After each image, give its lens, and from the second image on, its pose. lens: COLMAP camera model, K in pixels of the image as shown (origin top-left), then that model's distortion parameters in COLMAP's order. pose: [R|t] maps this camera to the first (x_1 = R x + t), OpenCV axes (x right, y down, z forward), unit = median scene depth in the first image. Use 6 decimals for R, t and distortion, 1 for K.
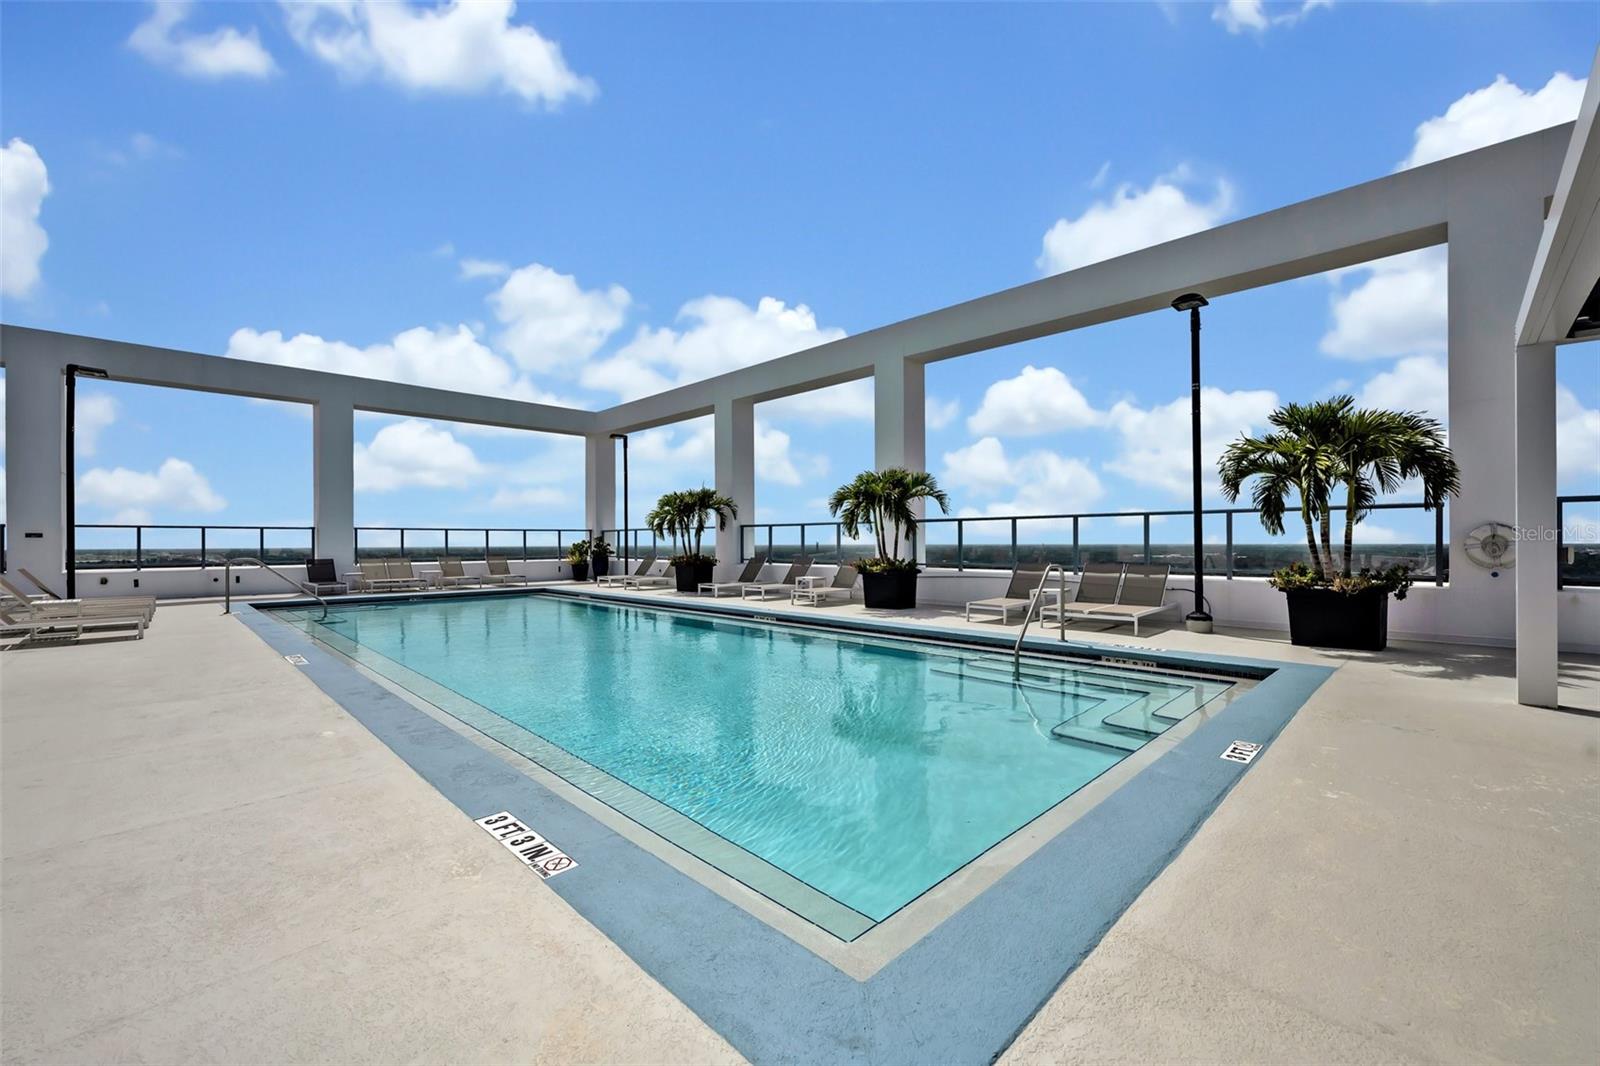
lens RADIAL K [[646.0, 0, 794.2], [0, 646.0, 529.9], [0, 0, 1]] dist [-0.002488, 0.000126]
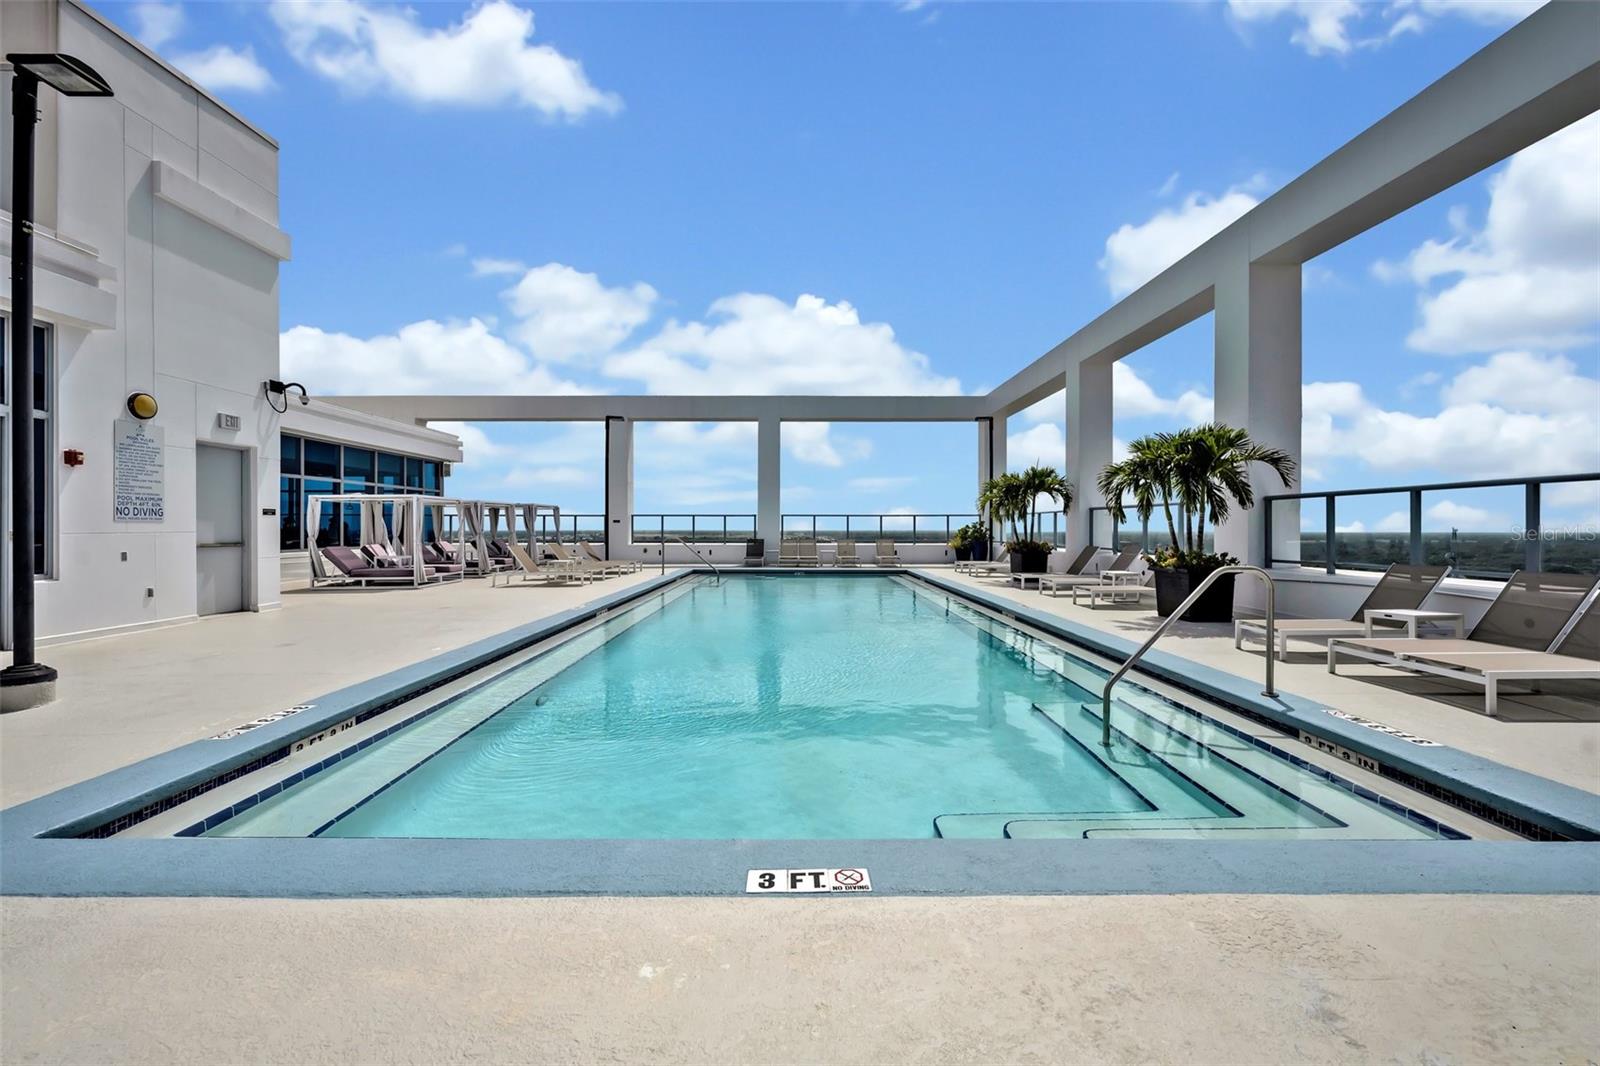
lens RADIAL K [[641.4, 0, 800.0], [0, 641.4, 533.0], [0, 0, 1]] dist [-0.004398, -0.000262]
pose [[0.716619, 0.009781, -0.697396, 0.373129], [0.010247, 0.999646, 0.024550, 0.002310], [0.697389, -0.024740, 0.716265, 0.195366]]
